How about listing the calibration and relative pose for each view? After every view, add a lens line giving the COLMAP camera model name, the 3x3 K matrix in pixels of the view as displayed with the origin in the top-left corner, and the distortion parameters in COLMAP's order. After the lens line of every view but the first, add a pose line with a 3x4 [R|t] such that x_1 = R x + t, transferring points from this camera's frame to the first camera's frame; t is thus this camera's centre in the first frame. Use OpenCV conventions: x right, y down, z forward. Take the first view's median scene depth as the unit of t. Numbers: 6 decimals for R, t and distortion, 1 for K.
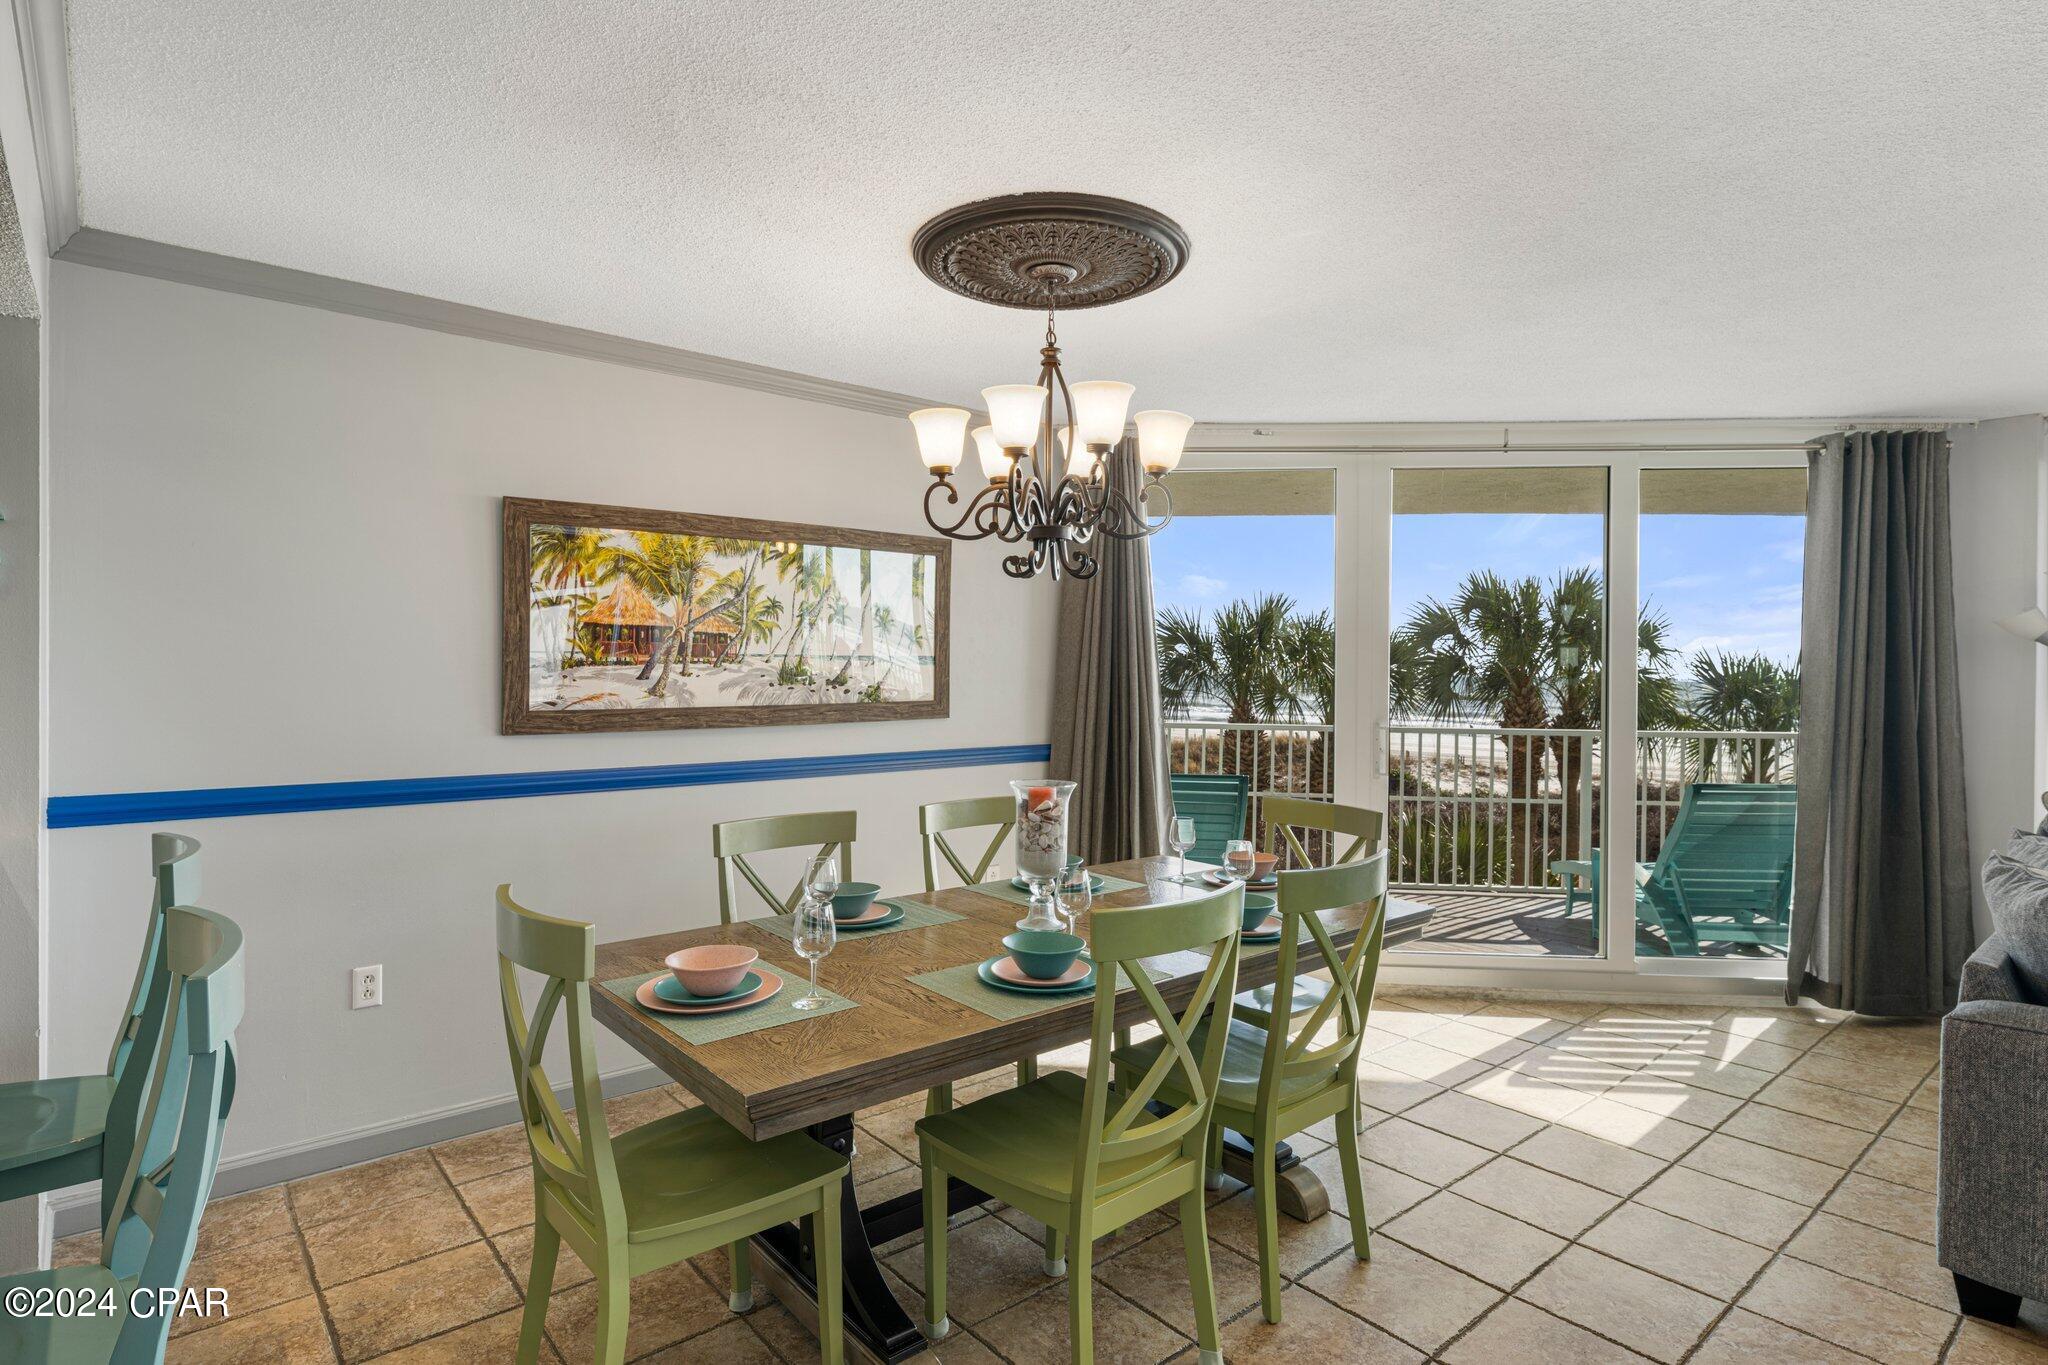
lens RADIAL K [[1060.6, 0, 1025.6], [0, 1060.6, 685.3], [0, 0, 1]] dist [0.002267, 0.000311]
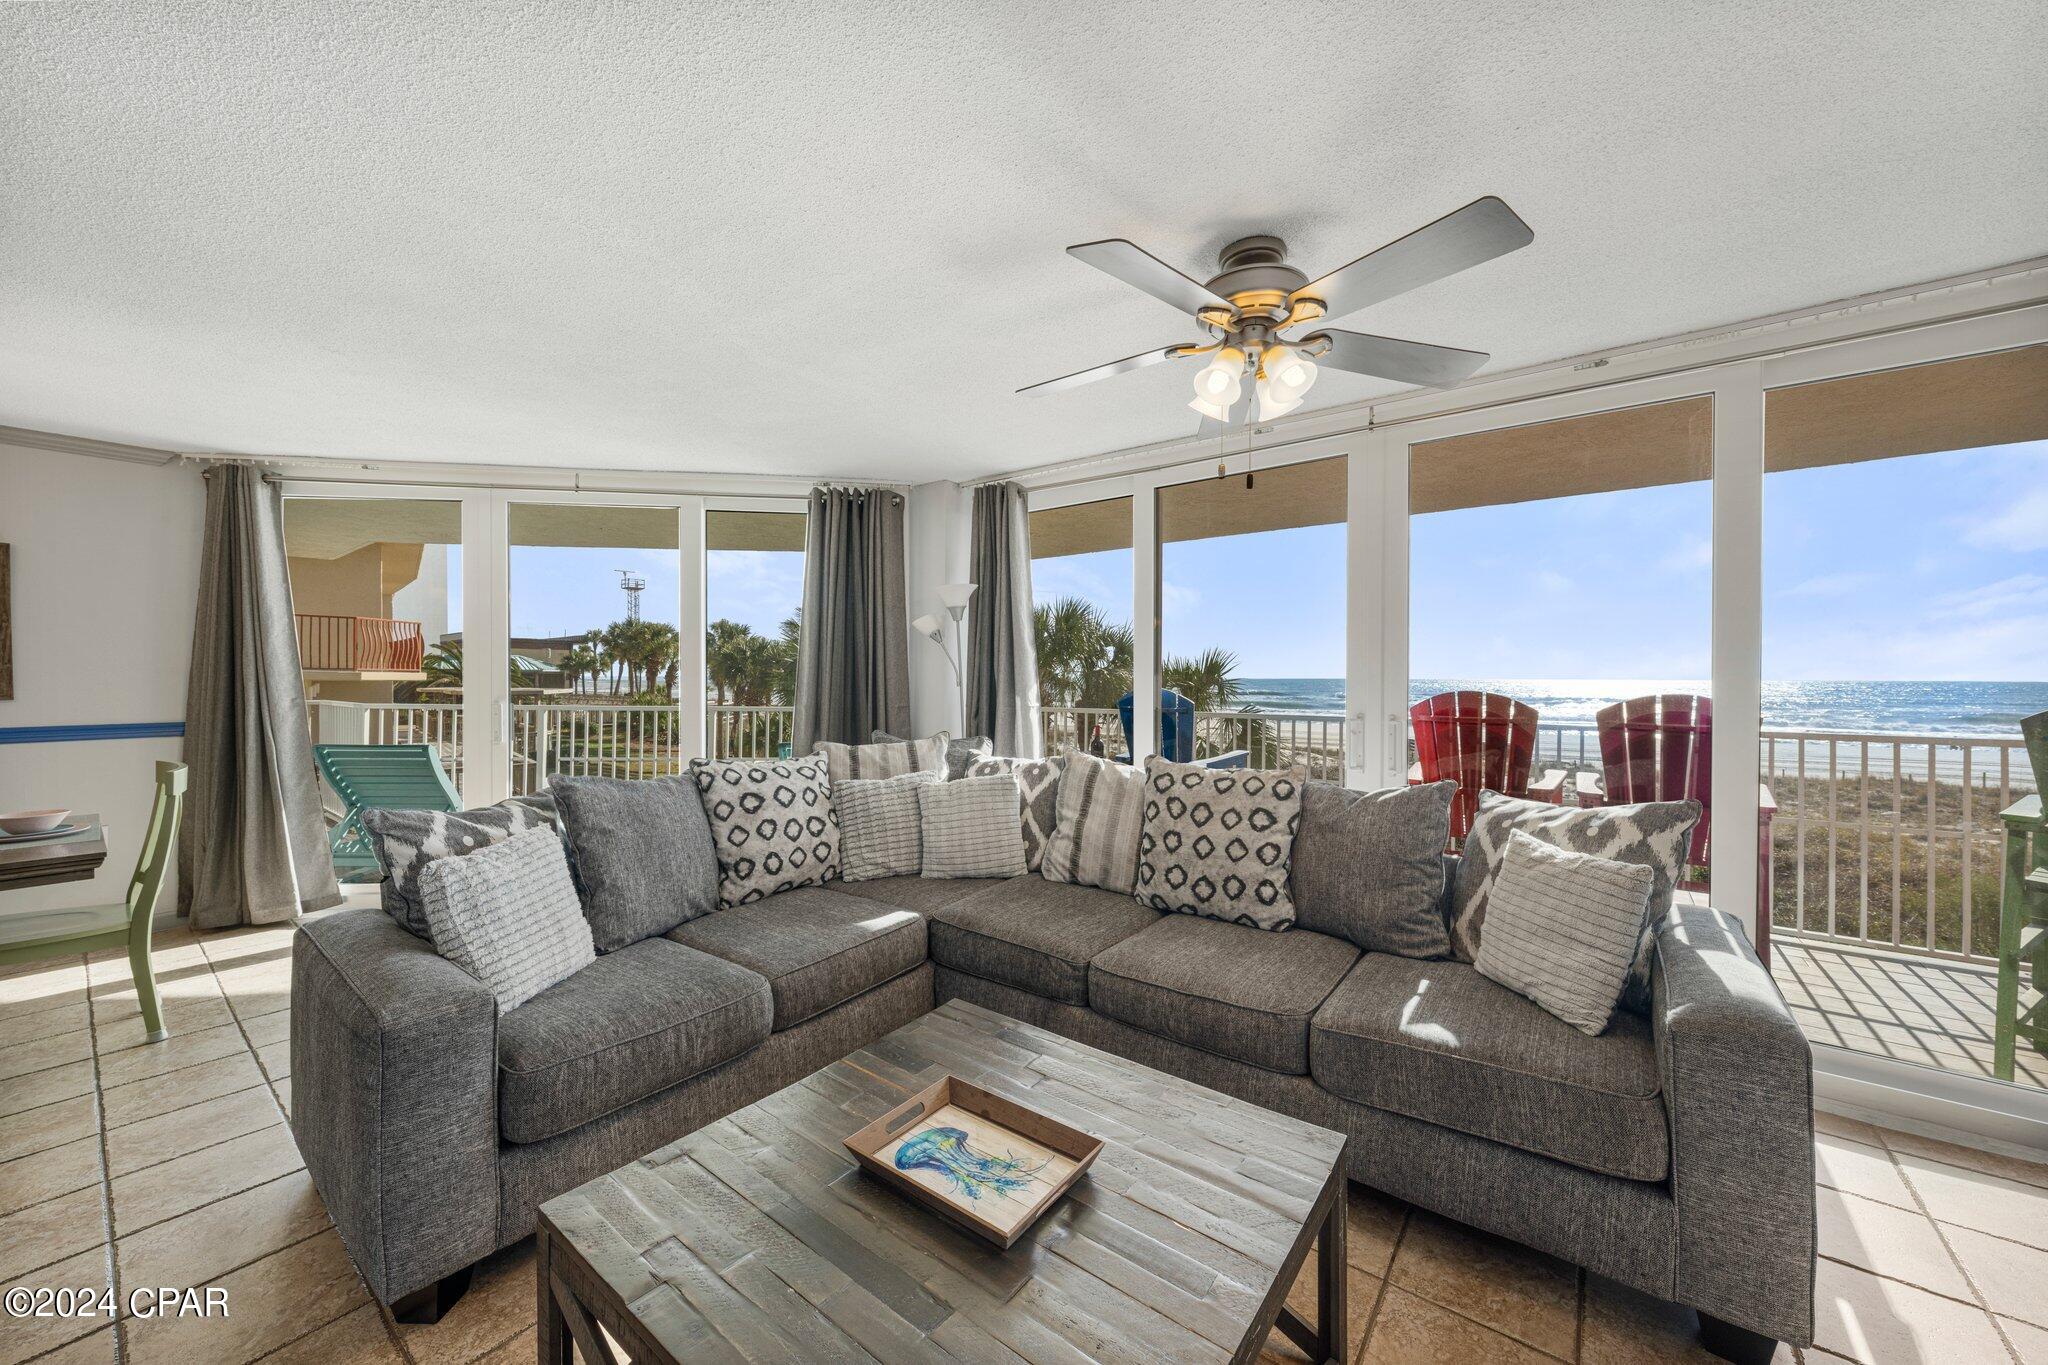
lens RADIAL K [[753.8, 0, 1014.2], [0, 753.8, 681.4], [0, 0, 1]] dist [0.000320, -0.000080]
pose [[0.981884, -0.001269, 0.189477, 0.936076], [0.001234, 0.999999, 0.000302, 0.012929], [-0.189477, -0.000063, 0.981885, -0.000753]]
